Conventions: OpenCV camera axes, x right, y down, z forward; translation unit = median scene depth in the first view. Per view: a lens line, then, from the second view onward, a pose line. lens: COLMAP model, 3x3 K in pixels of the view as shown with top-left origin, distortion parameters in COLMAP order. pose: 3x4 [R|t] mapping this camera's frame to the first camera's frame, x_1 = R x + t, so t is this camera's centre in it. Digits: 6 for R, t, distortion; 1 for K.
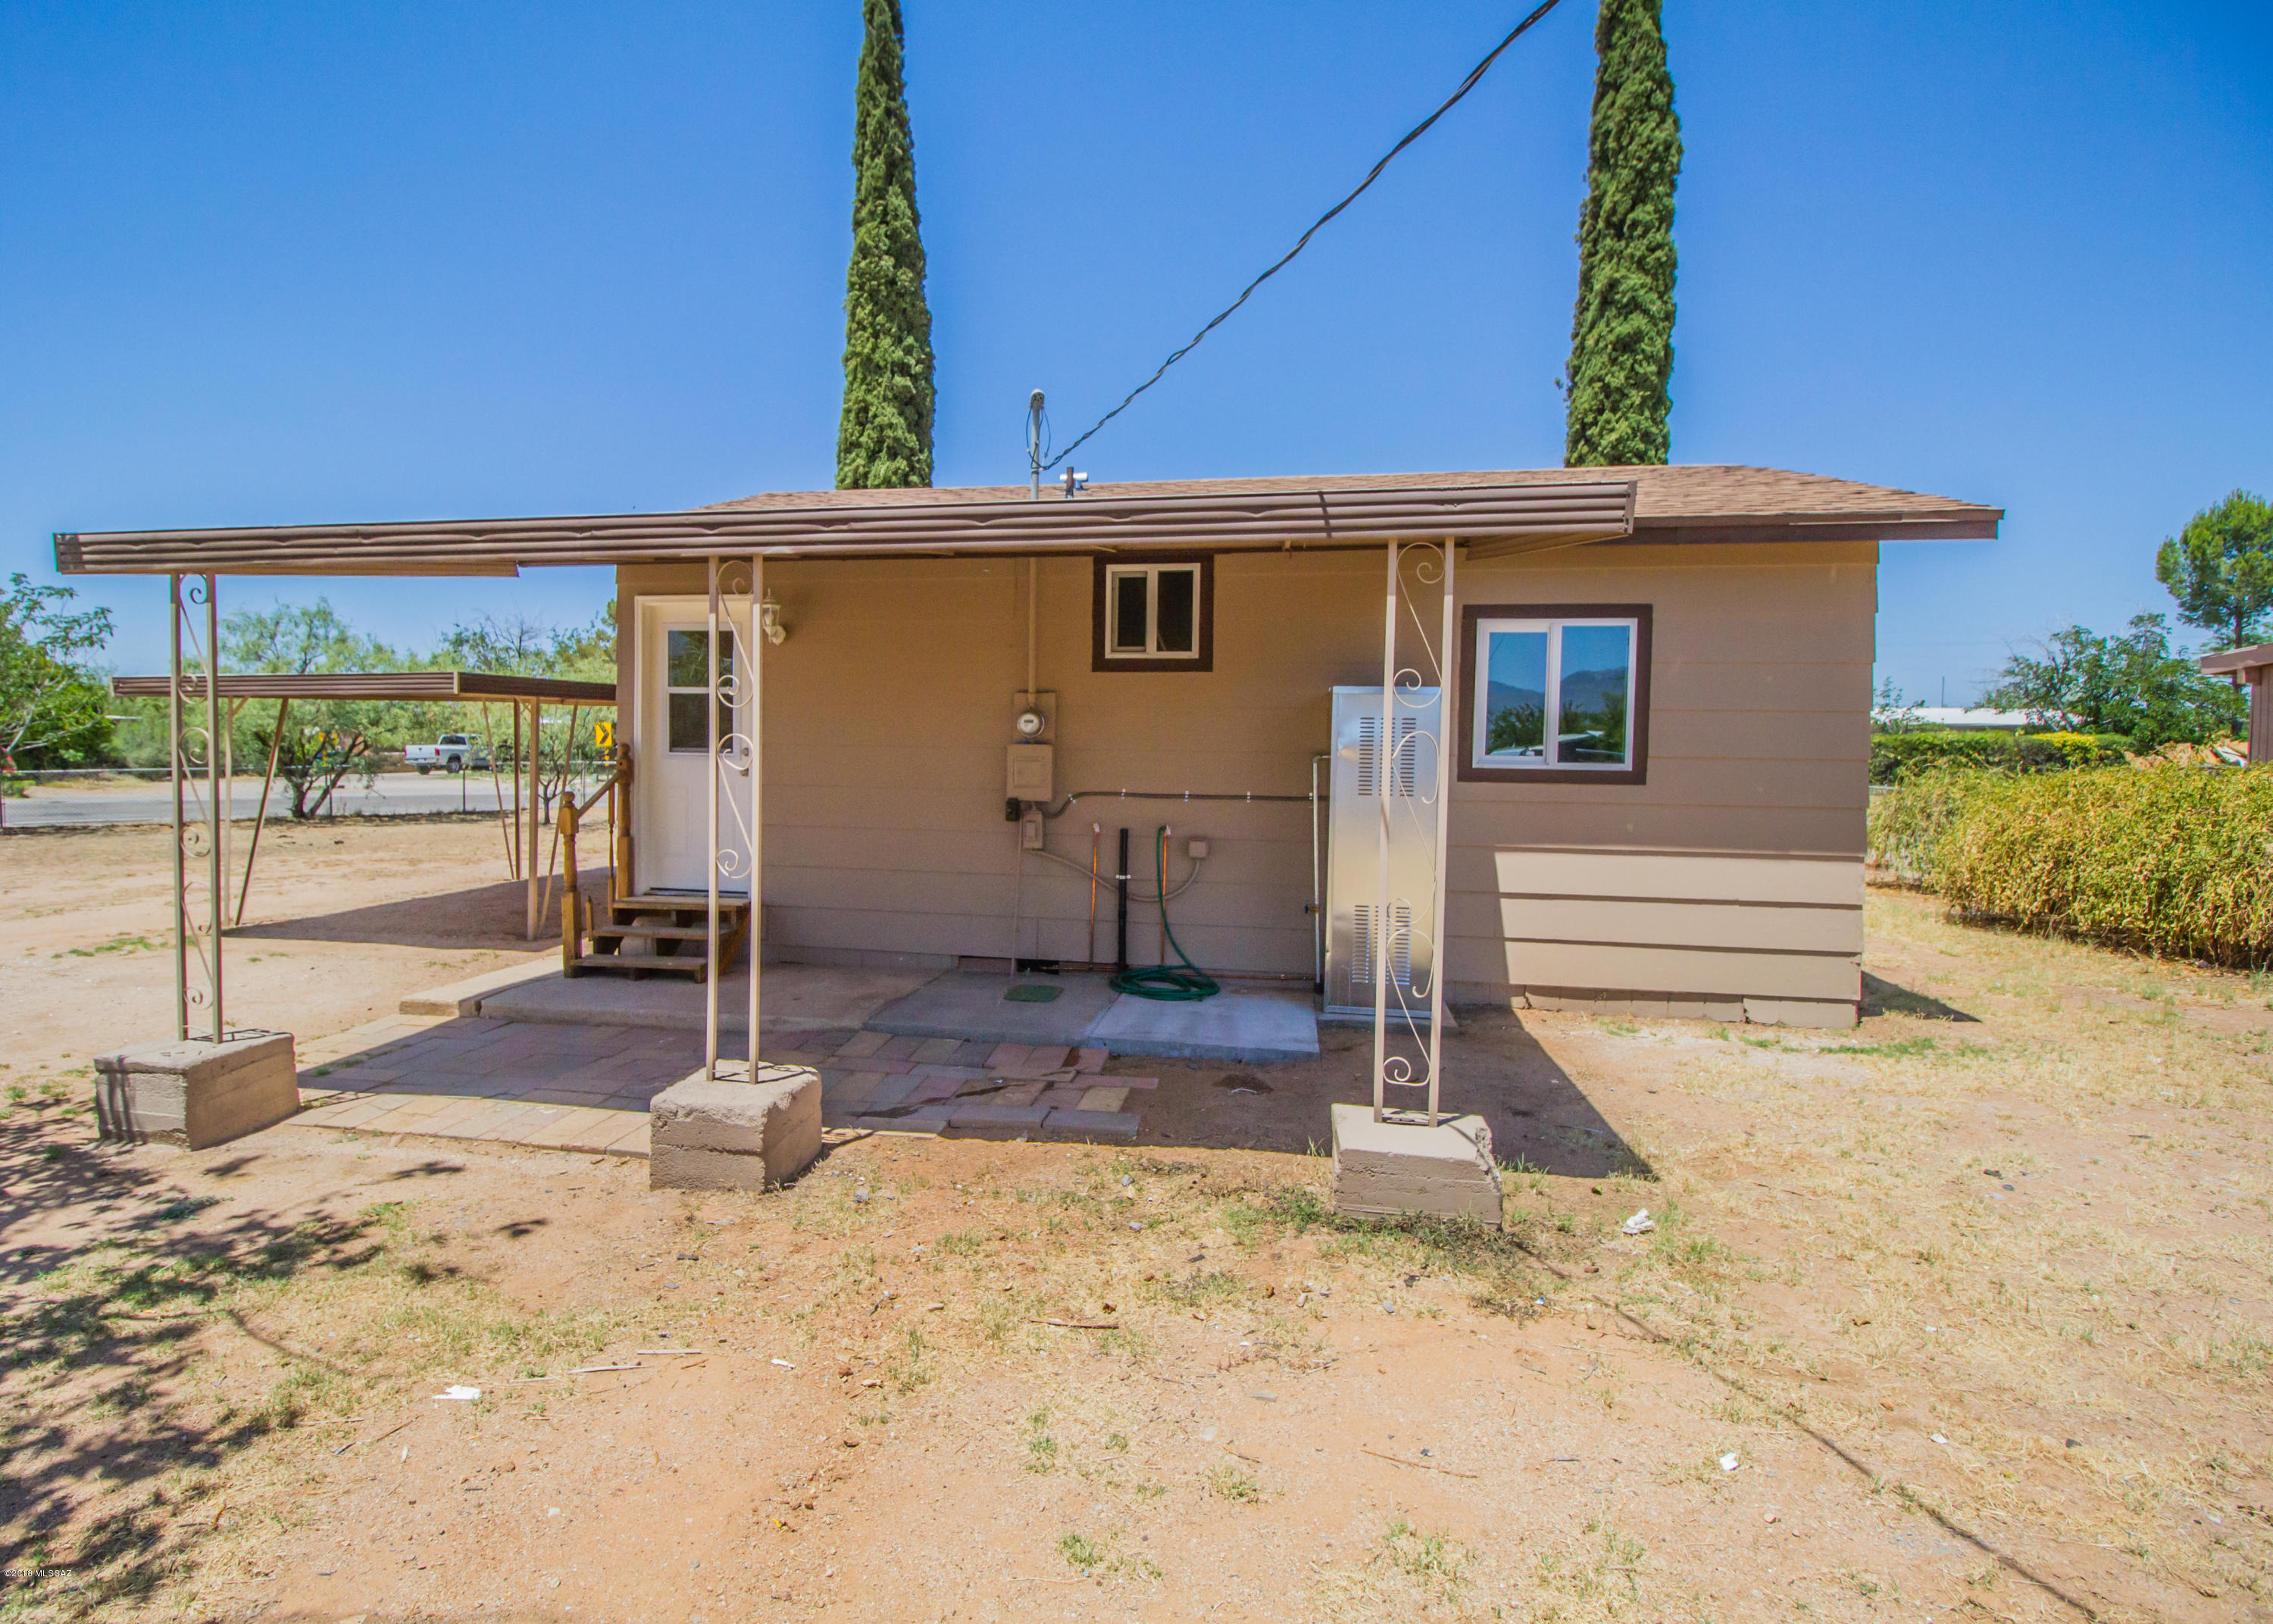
lens RADIAL K [[1130.2, 0, 1136.5], [0, 1130.2, 812.0], [0, 0, 1]] dist [-0.009175, -0.000227]
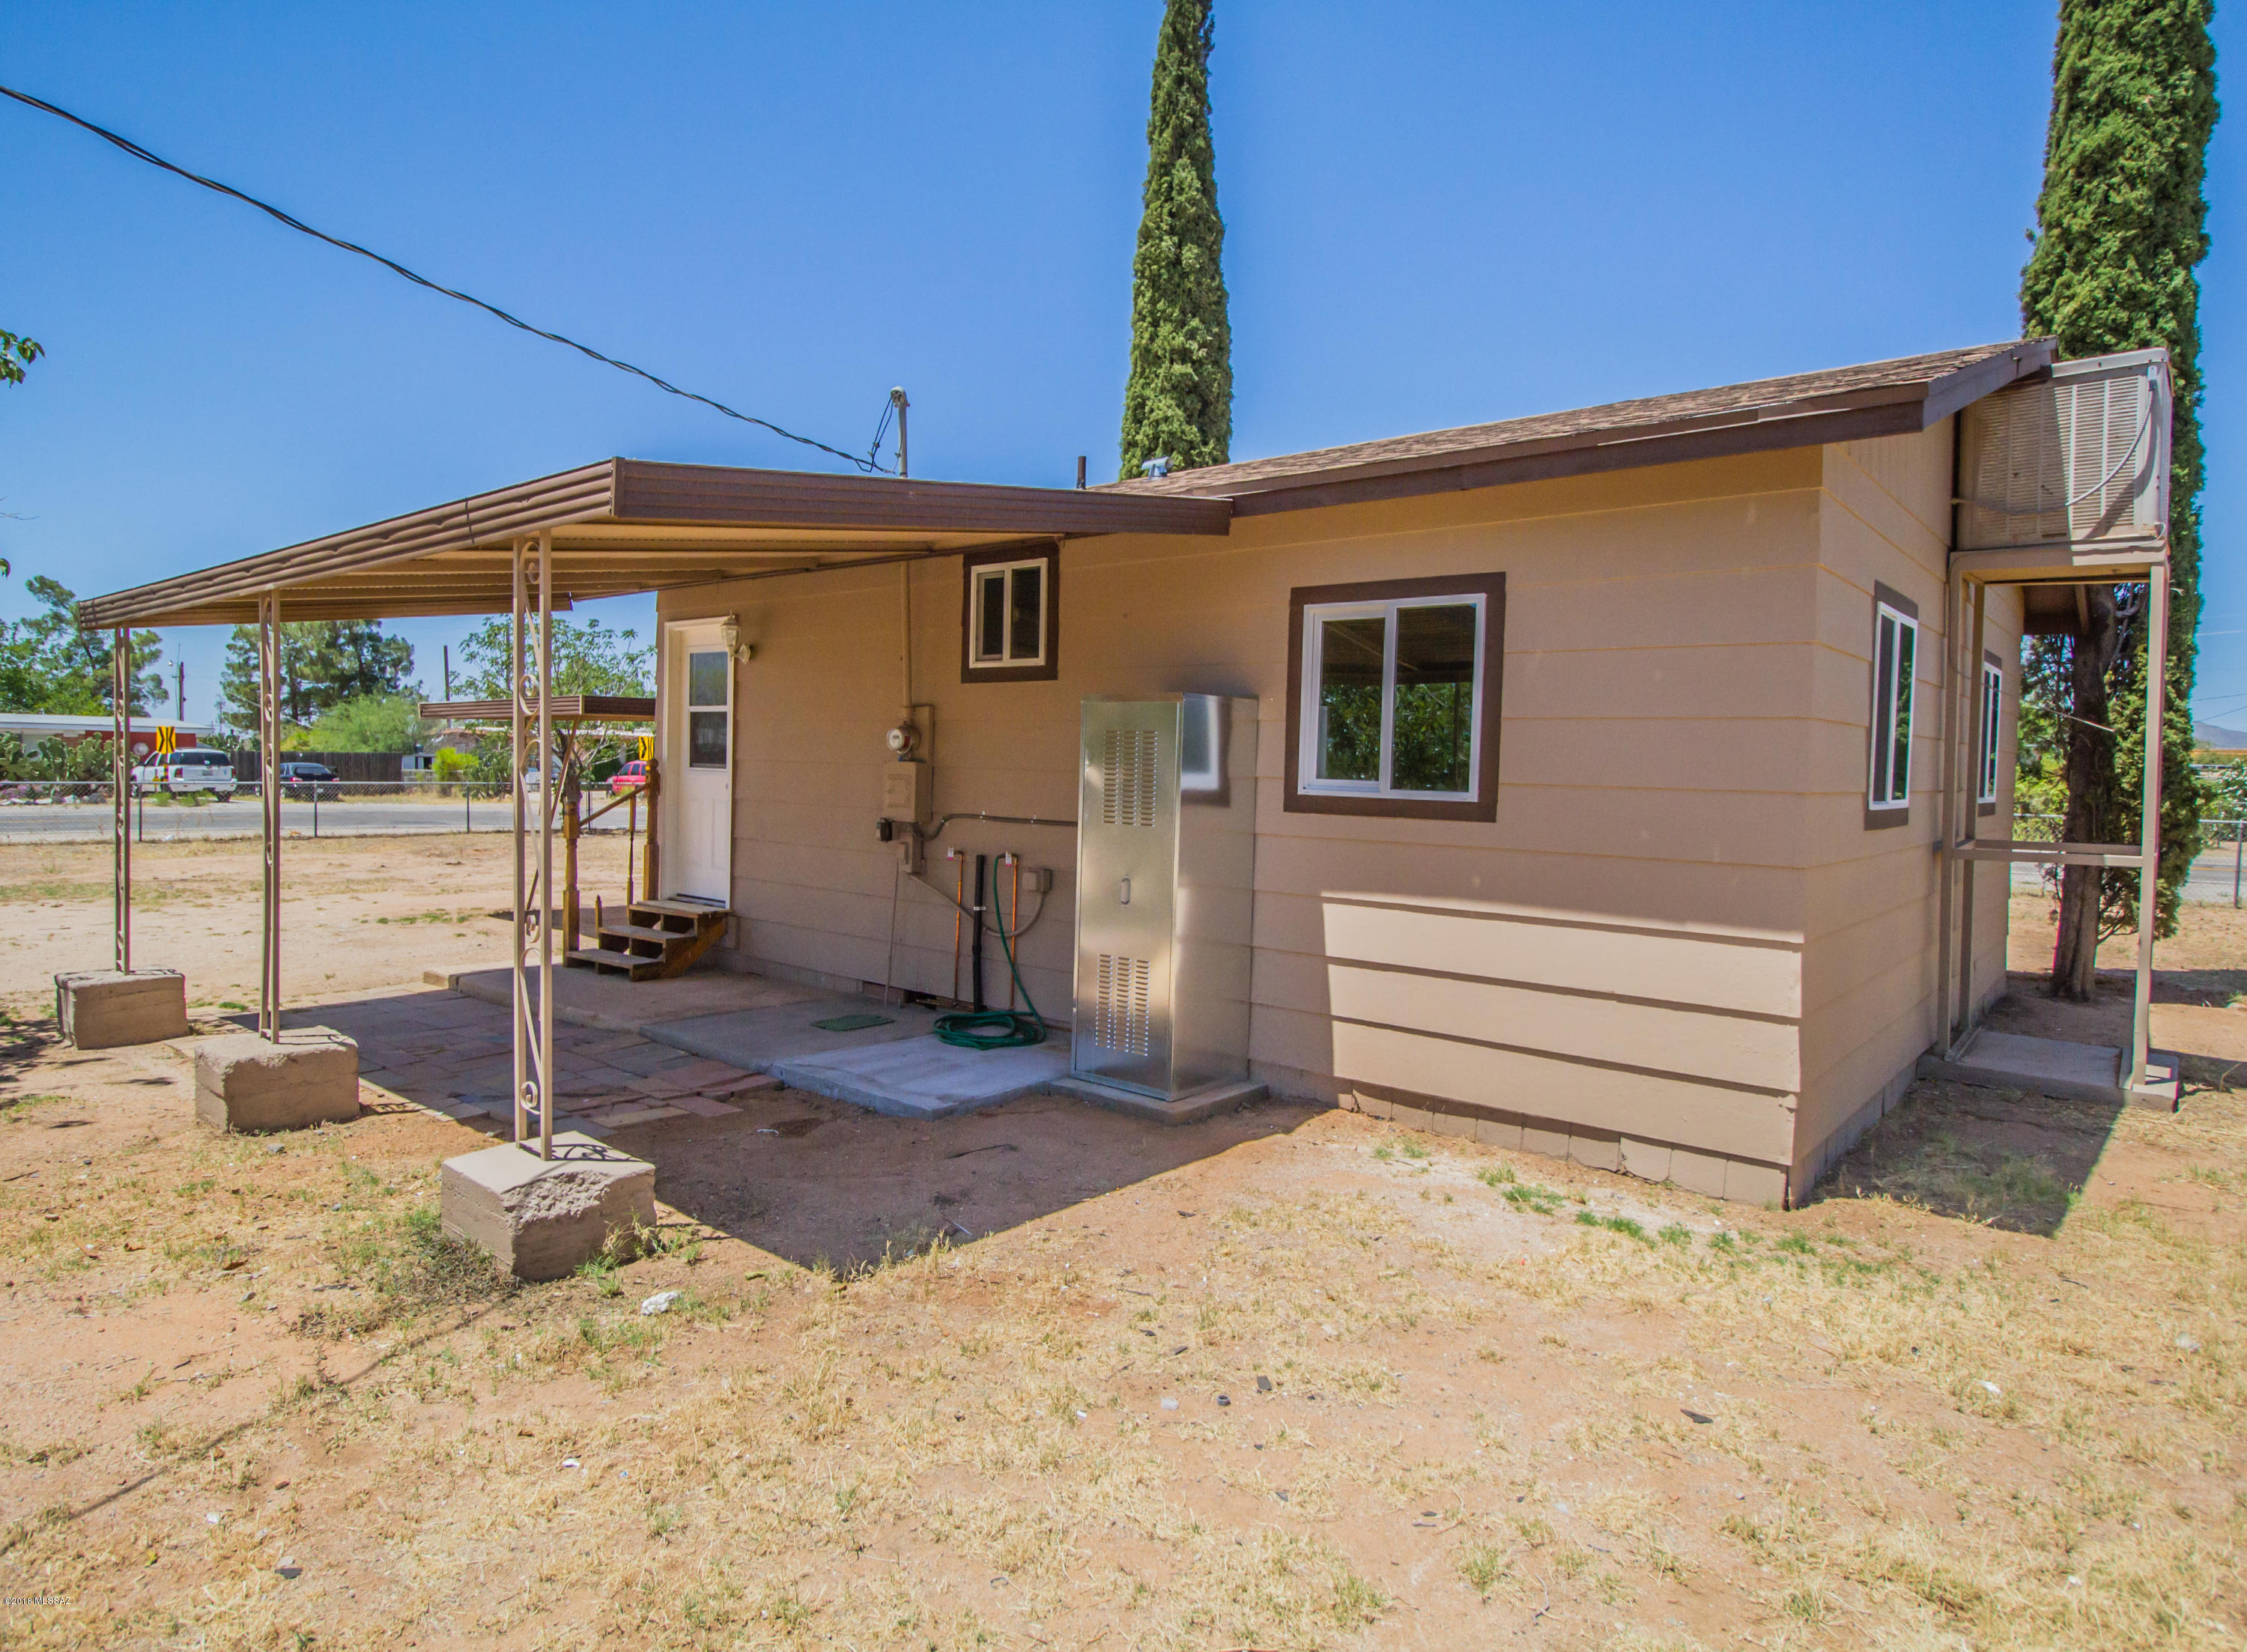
lens RADIAL K [[1307.1, 0, 1123.5], [0, 1307.1, 826.0], [0, 0, 1]] dist [-0.004143, -0.007315]
pose [[0.868863, 0.031369, -0.494058, 0.363499], [-0.040440, 0.999152, -0.007681, -0.003008], [0.493398, 0.026653, 0.869395, 0.086238]]
